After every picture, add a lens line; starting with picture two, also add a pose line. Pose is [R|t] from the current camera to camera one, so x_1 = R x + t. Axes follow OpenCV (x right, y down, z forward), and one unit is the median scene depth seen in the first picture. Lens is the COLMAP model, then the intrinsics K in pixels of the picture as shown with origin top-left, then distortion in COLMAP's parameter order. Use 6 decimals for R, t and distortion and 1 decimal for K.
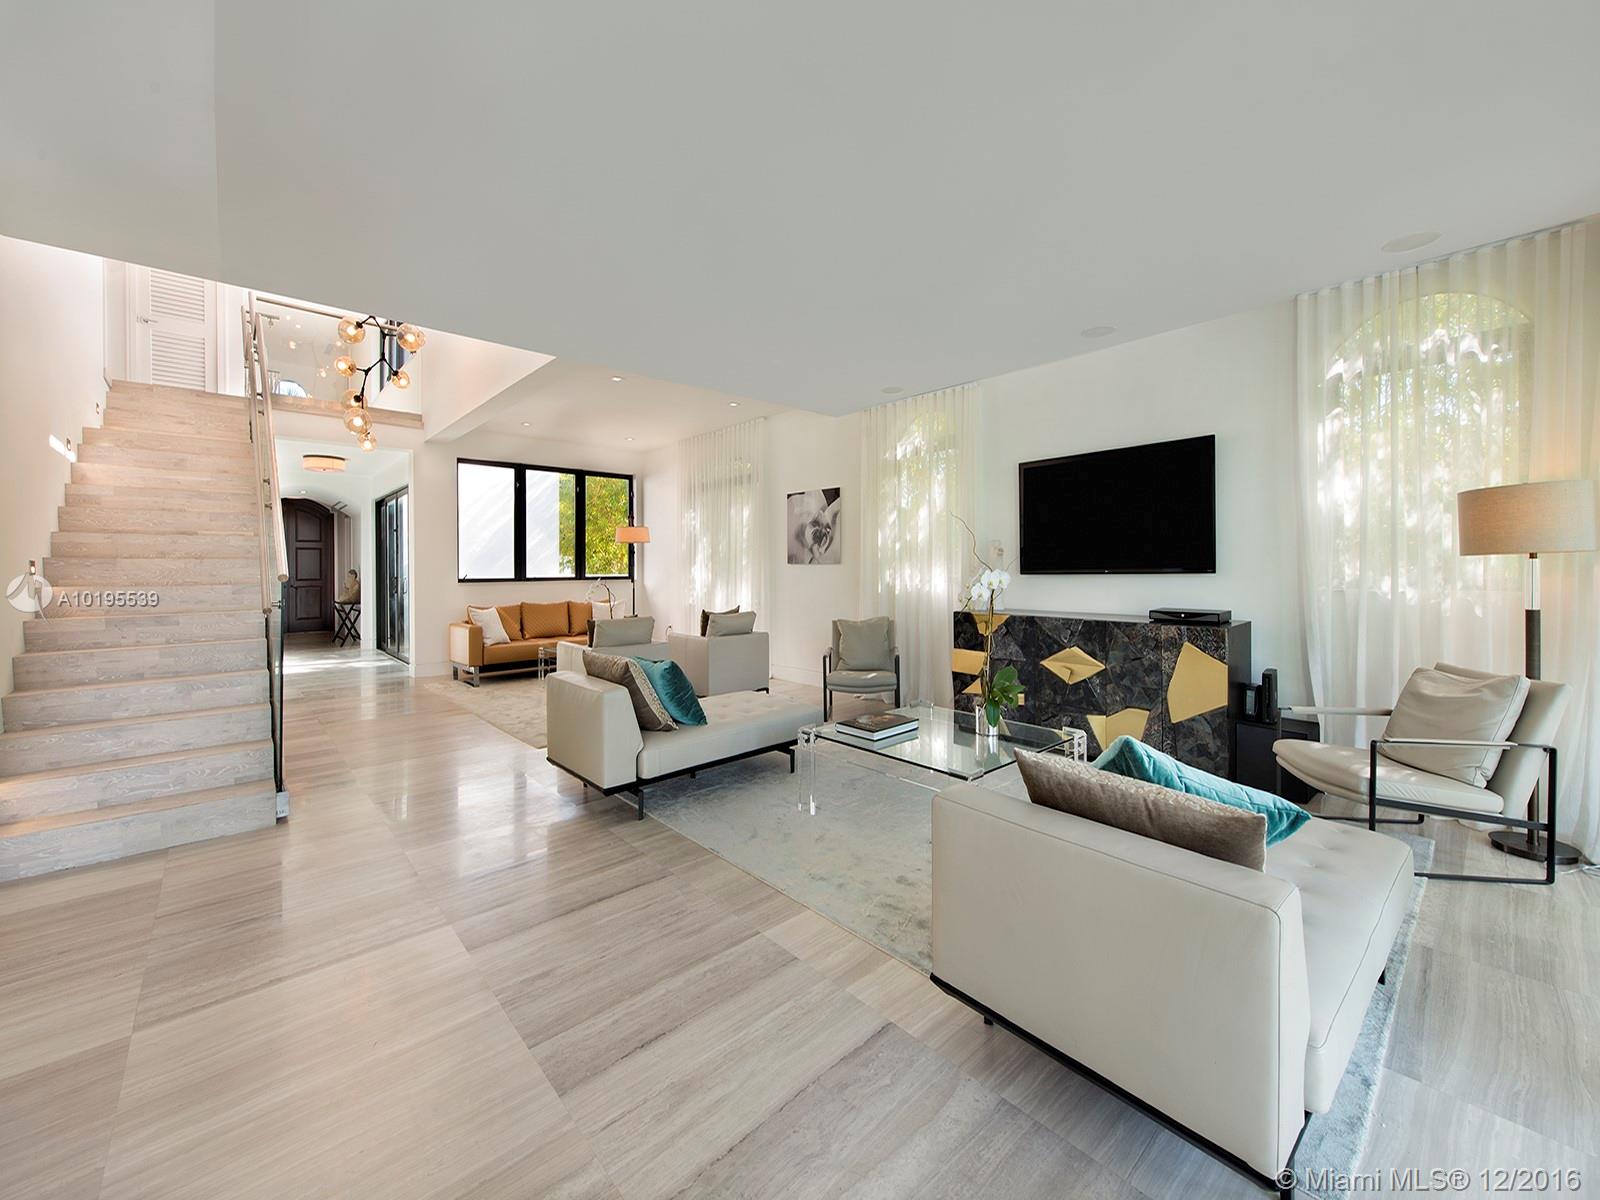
lens RADIAL K [[632.4, 0, 800.0], [0, 632.4, 600.0], [0, 0, 1]] dist [0.001080, 0.000089]
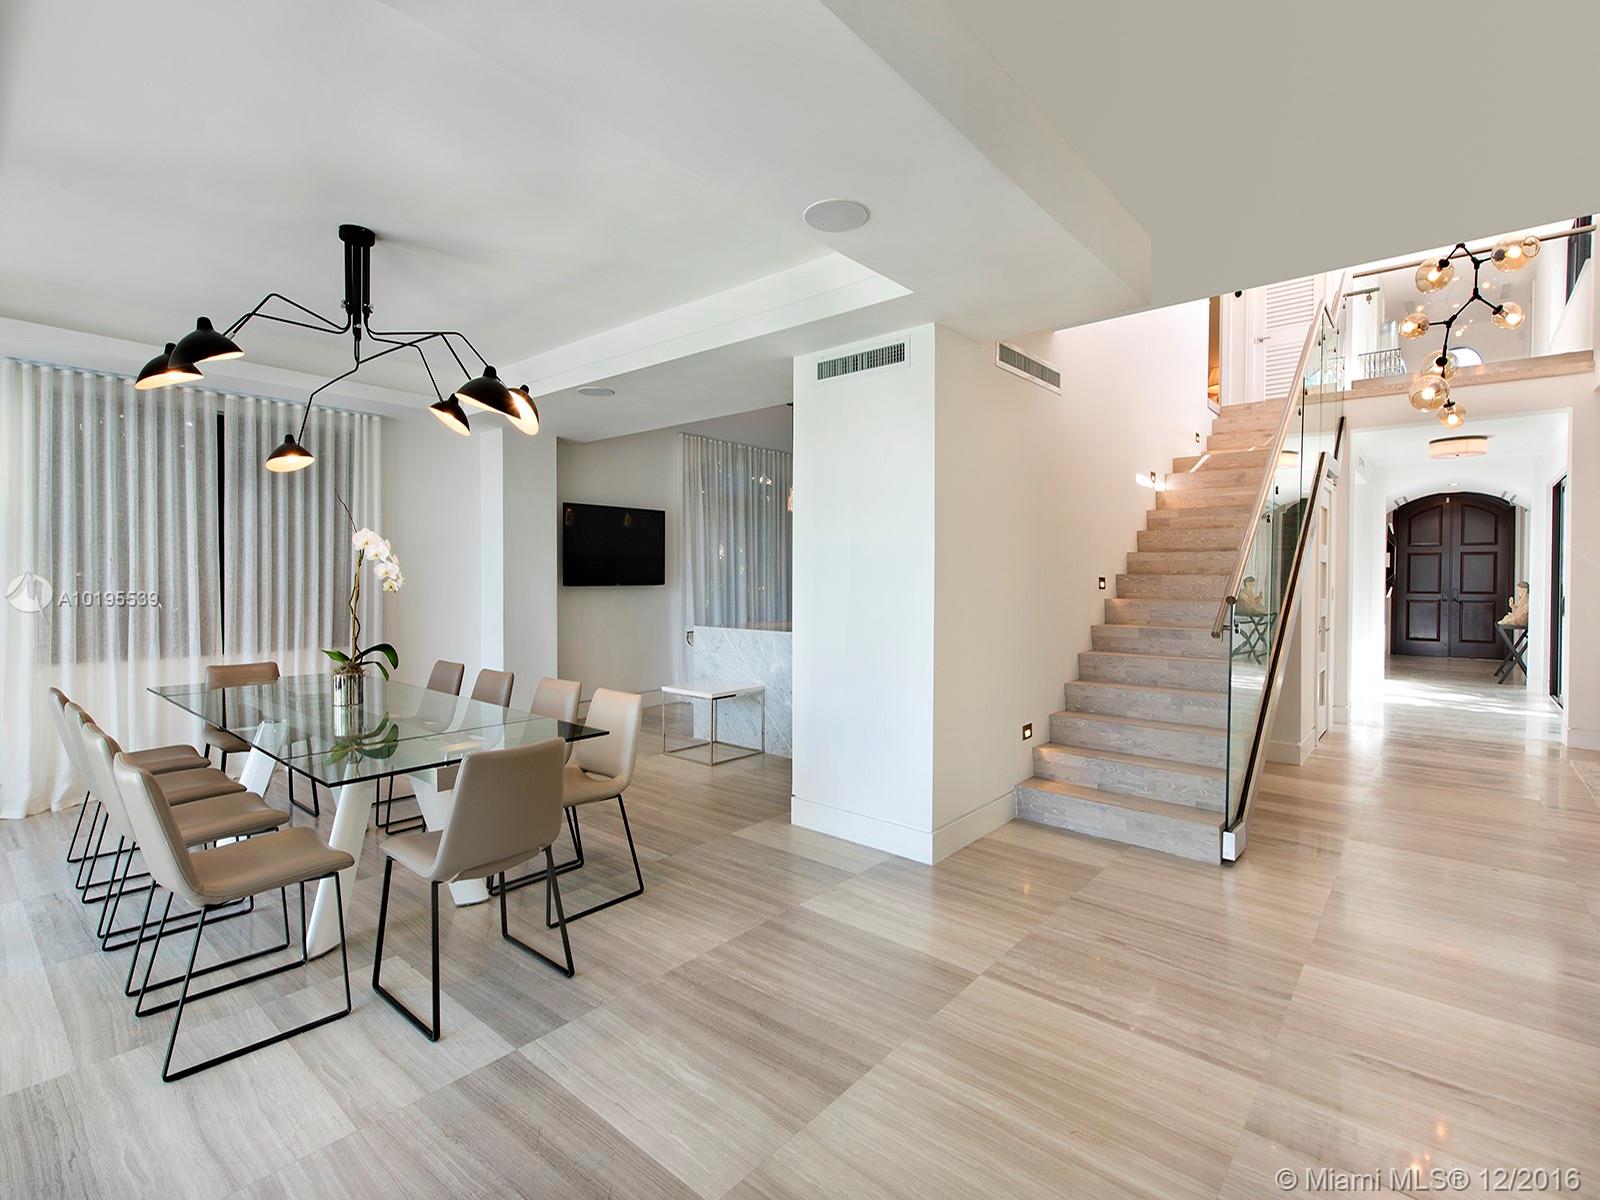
lens RADIAL K [[739.1, 0, 800.0], [0, 739.1, 600.0], [0, 0, 1]] dist [0.011519, -0.000194]
pose [[0.136459, 0.040348, -0.989824, 0.144976], [-0.056600, 0.997856, 0.032873, -0.031965], [0.989027, 0.051539, 0.138450, 0.214862]]
